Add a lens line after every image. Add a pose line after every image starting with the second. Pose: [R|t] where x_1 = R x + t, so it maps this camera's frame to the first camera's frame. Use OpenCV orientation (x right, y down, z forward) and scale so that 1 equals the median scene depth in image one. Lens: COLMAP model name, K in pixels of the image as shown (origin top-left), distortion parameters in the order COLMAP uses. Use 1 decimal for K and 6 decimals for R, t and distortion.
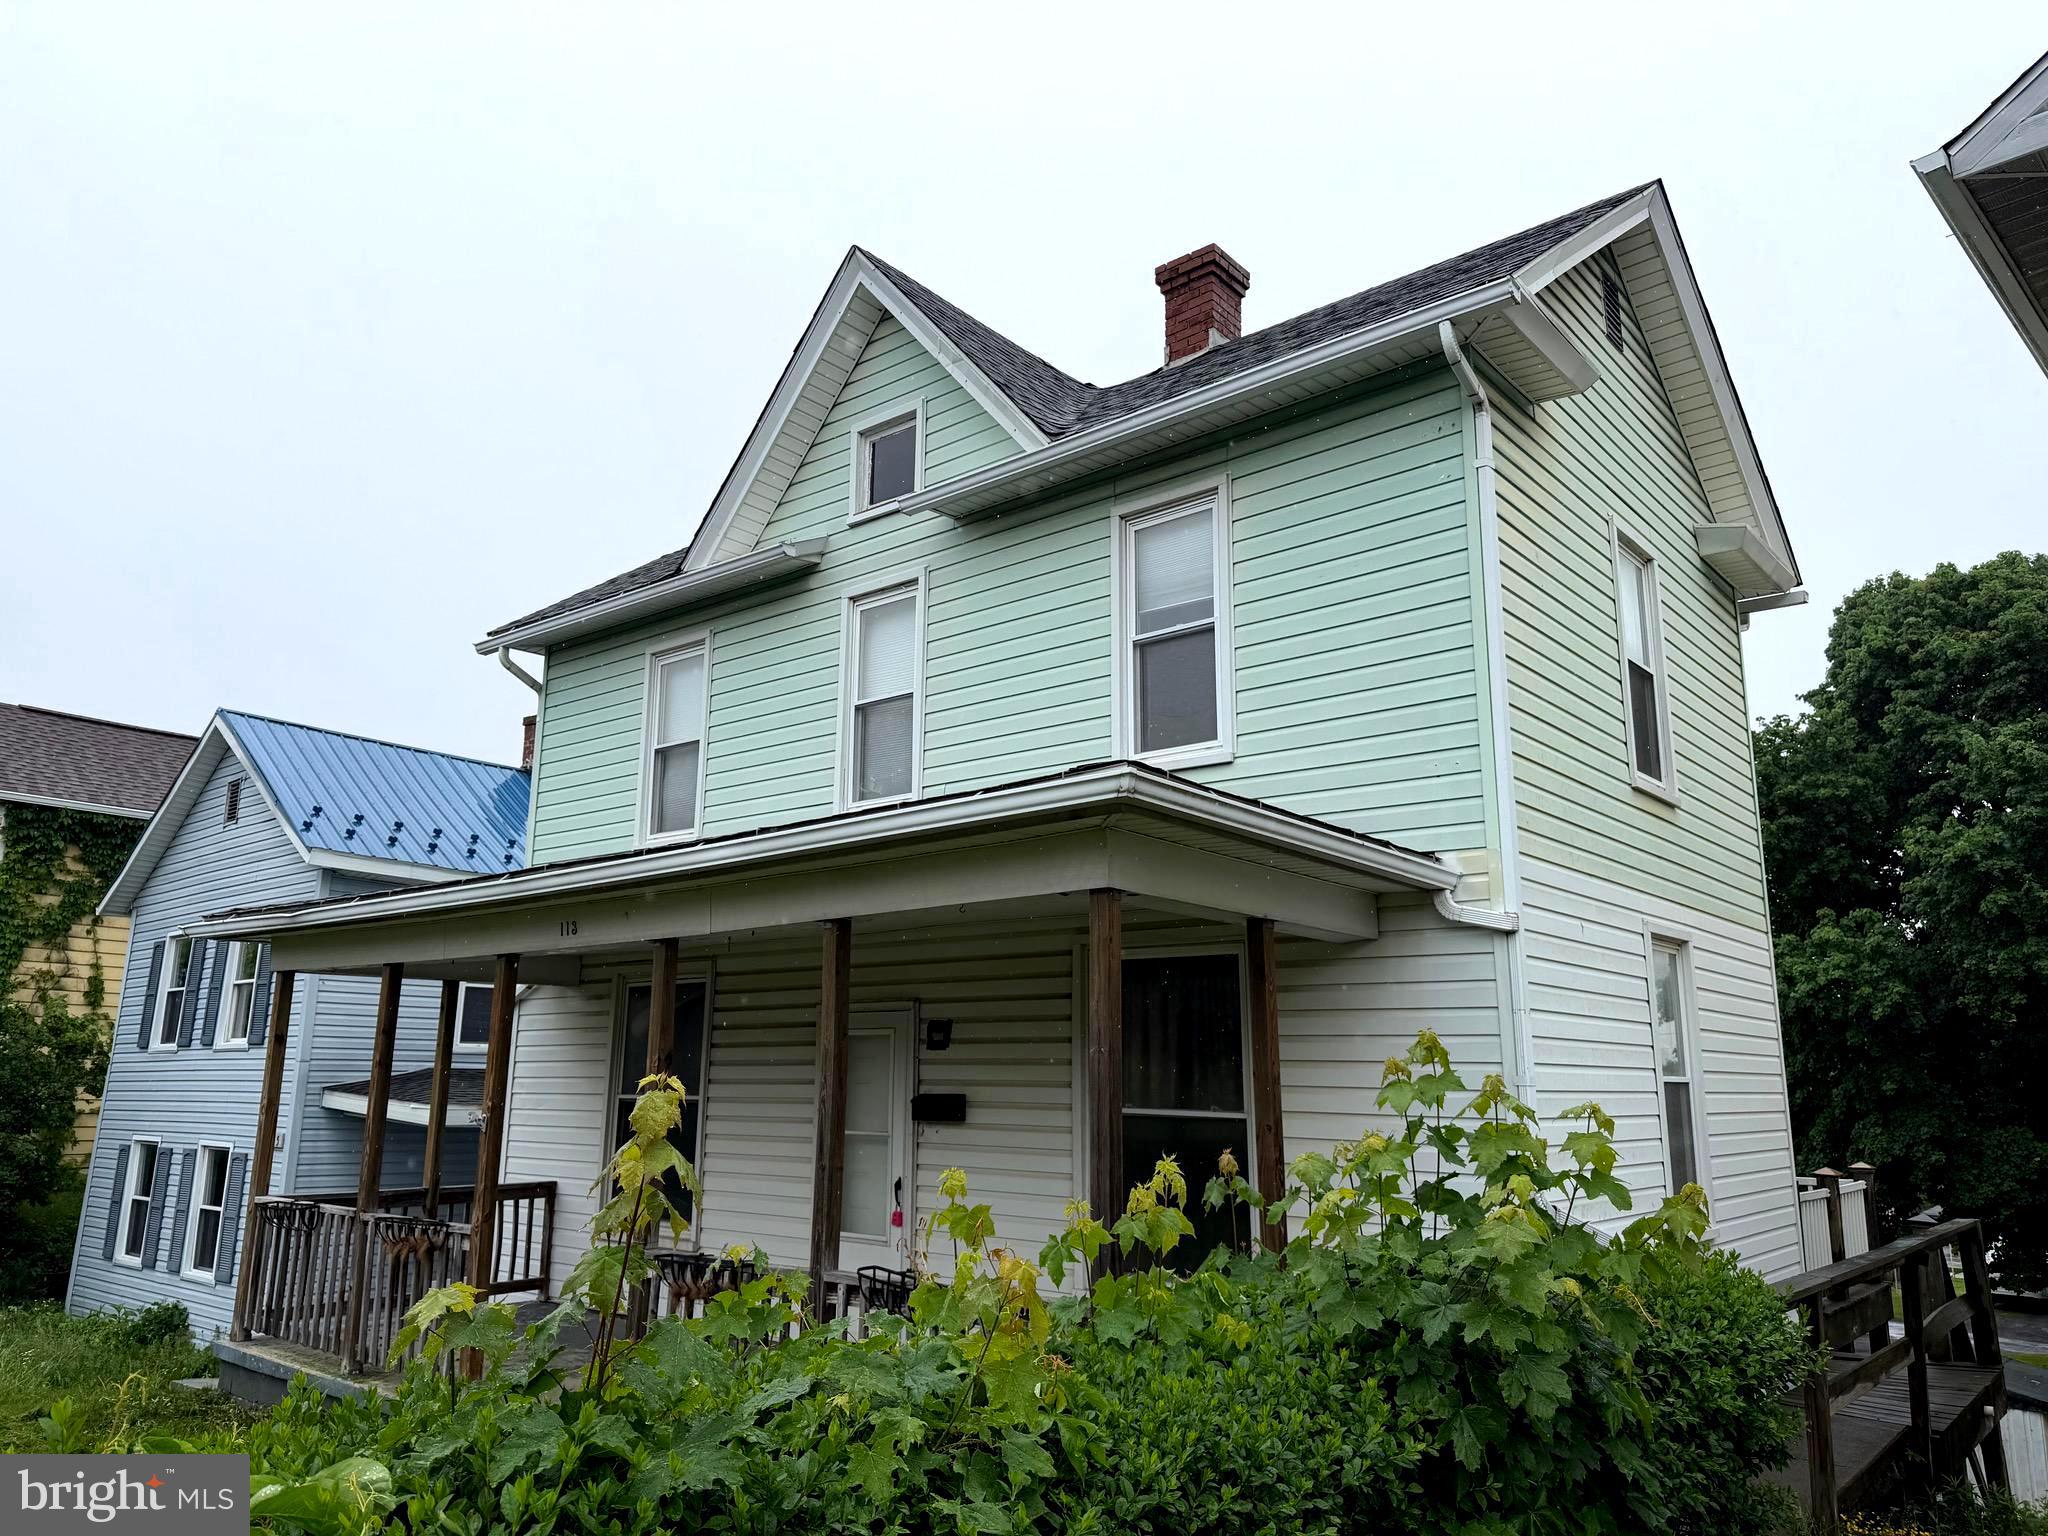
lens RADIAL K [[1439.5, 0, 1024.0], [0, 1439.5, 768.0], [0, 0, 1]] dist [0.105678, -0.114001]
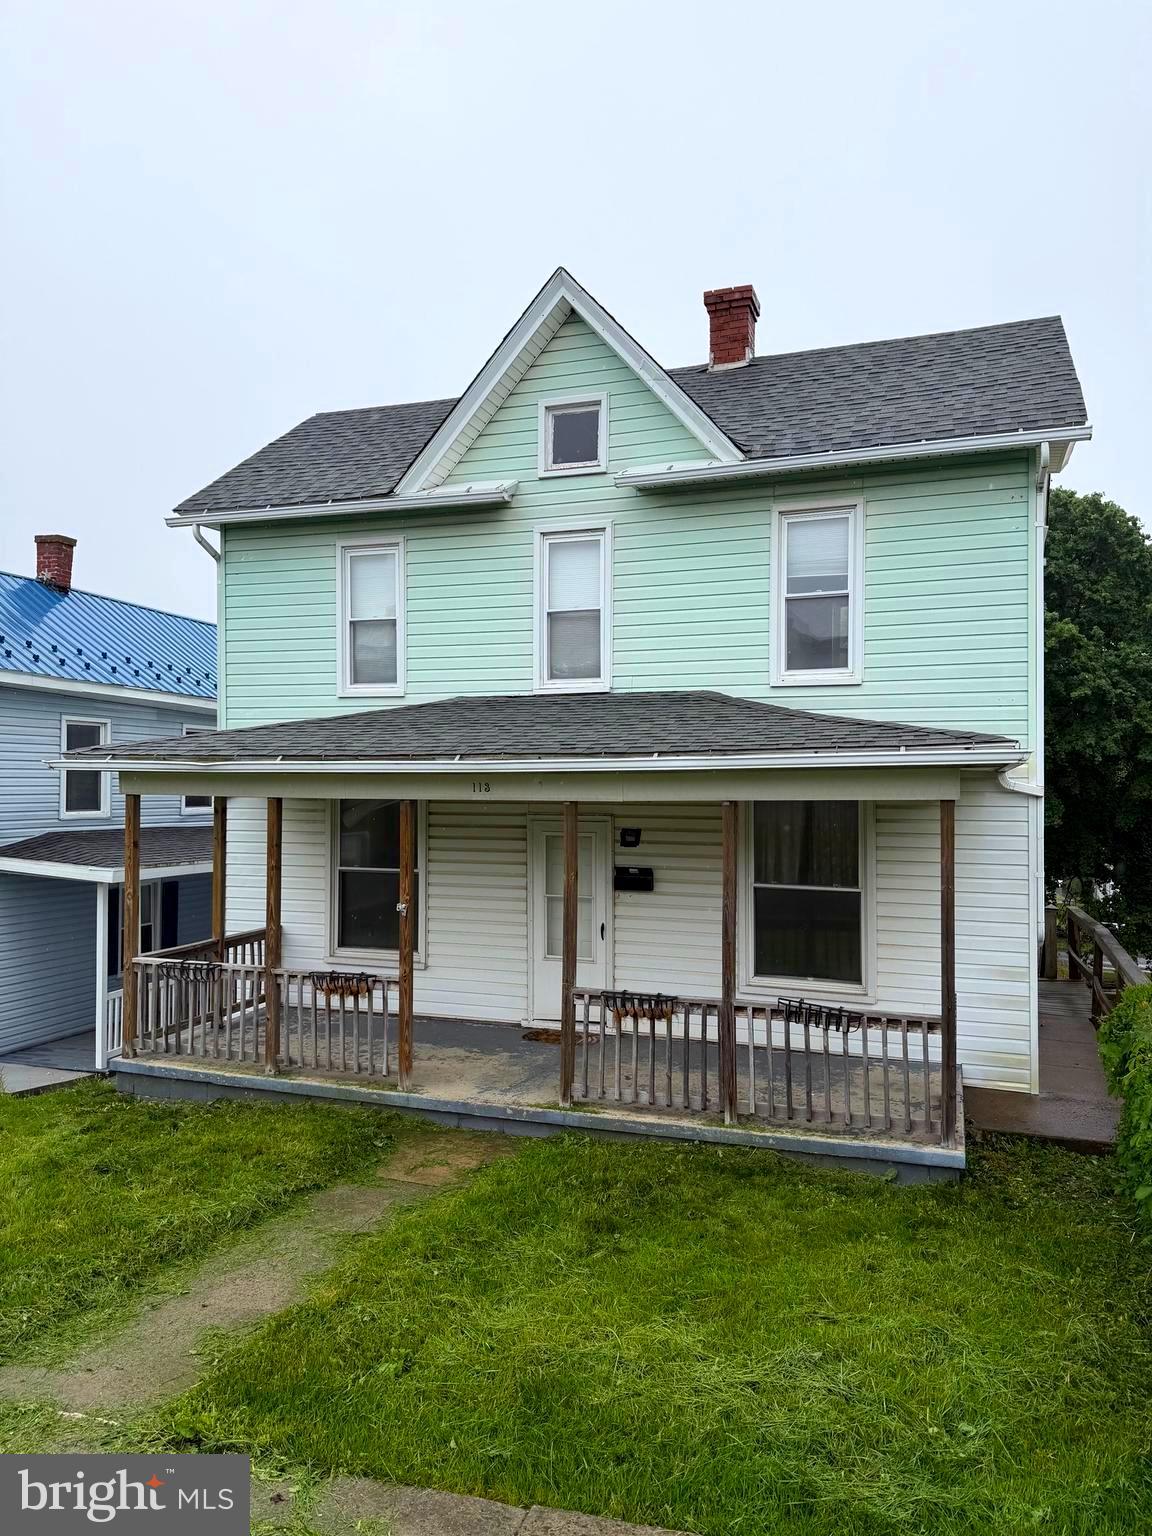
lens RADIAL K [[1079.6, 0, 576.0], [0, 1079.6, 768.0], [0, 0, 1]] dist [0.105678, -0.114001]
pose [[0.938990, -0.000430, 0.343945, -0.464030], [-0.068378, 0.979805, 0.187902, -0.095036], [-0.337080, -0.199956, 0.919997, -0.042370]]
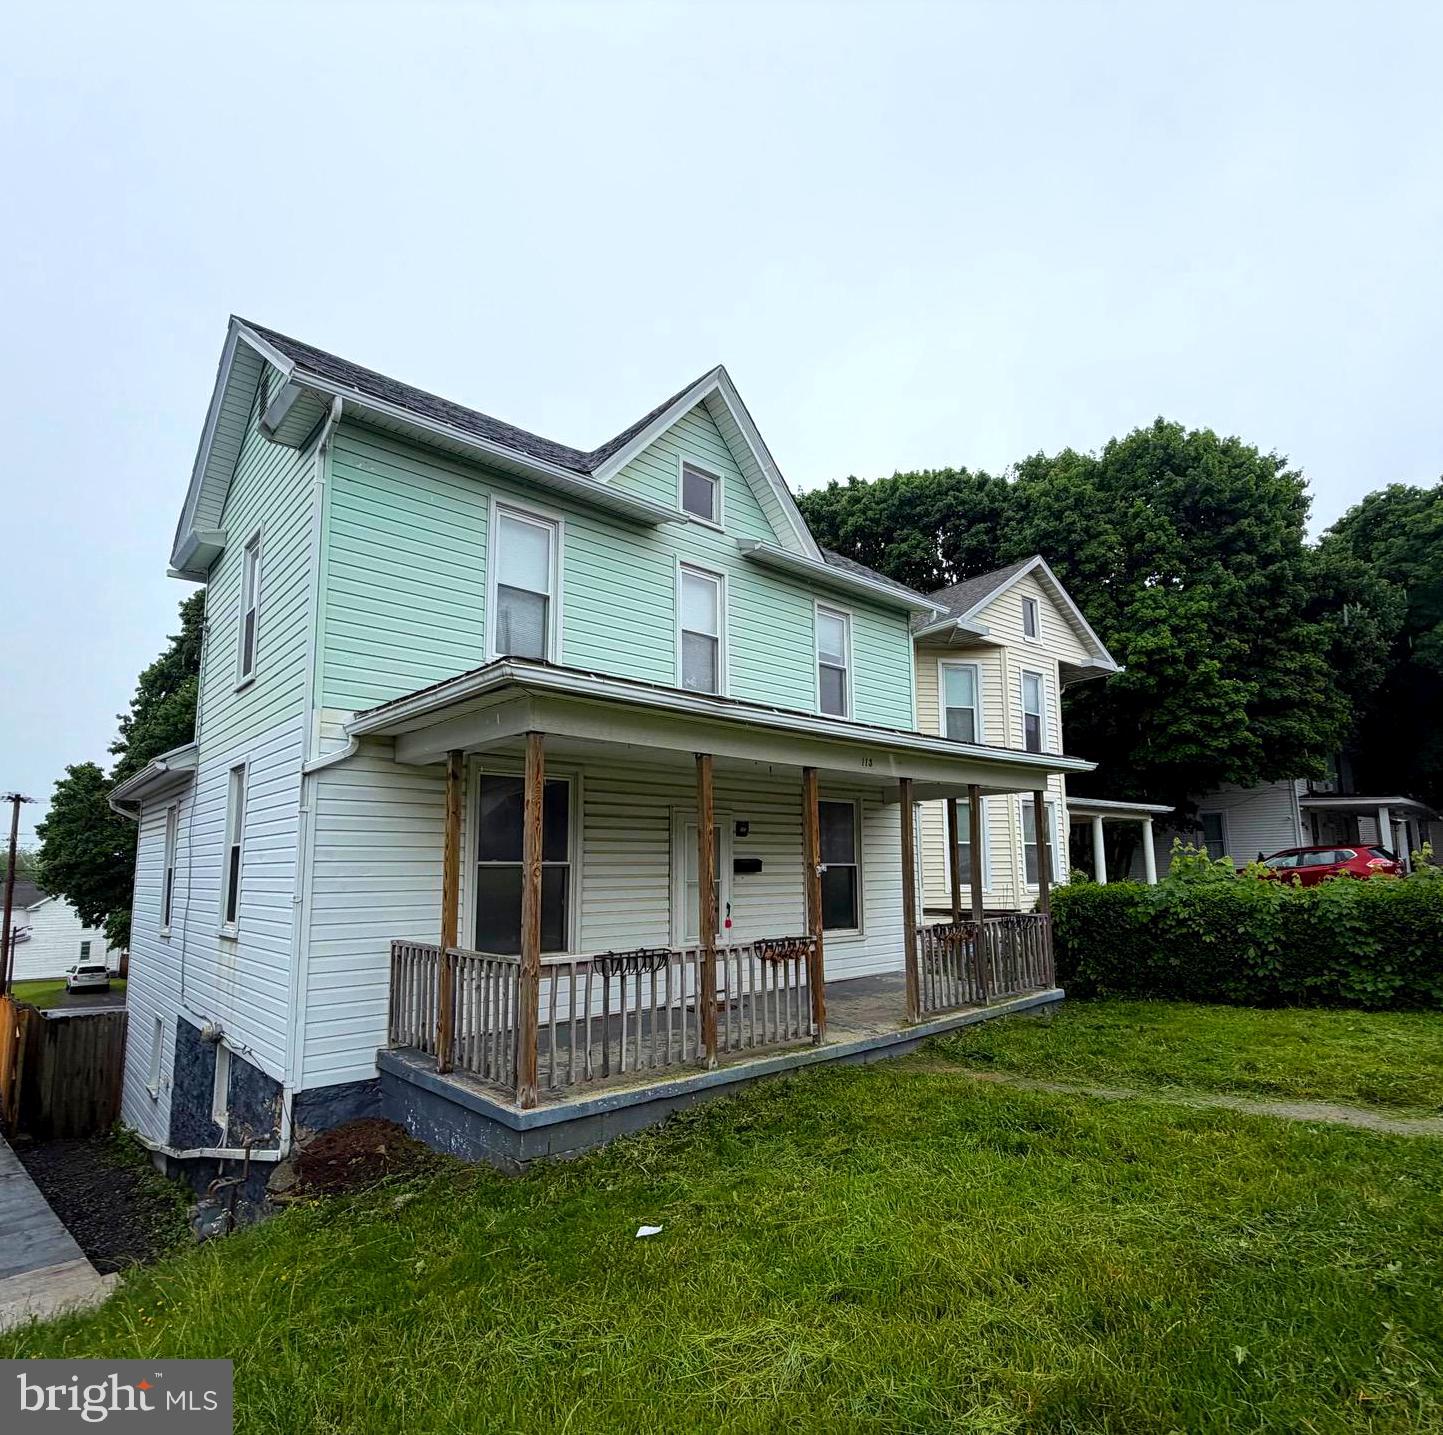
lens RADIAL K [[810.8, 0, 720.1], [0, 810.8, 769.3], [0, 0, 1]] dist [0.001080, 0.000167]
pose [[0.133714, 0.111863, 0.984686, -1.005304], [-0.199084, 0.976386, -0.083886, 0.181952], [-0.970817, -0.184819, 0.152827, 0.785483]]
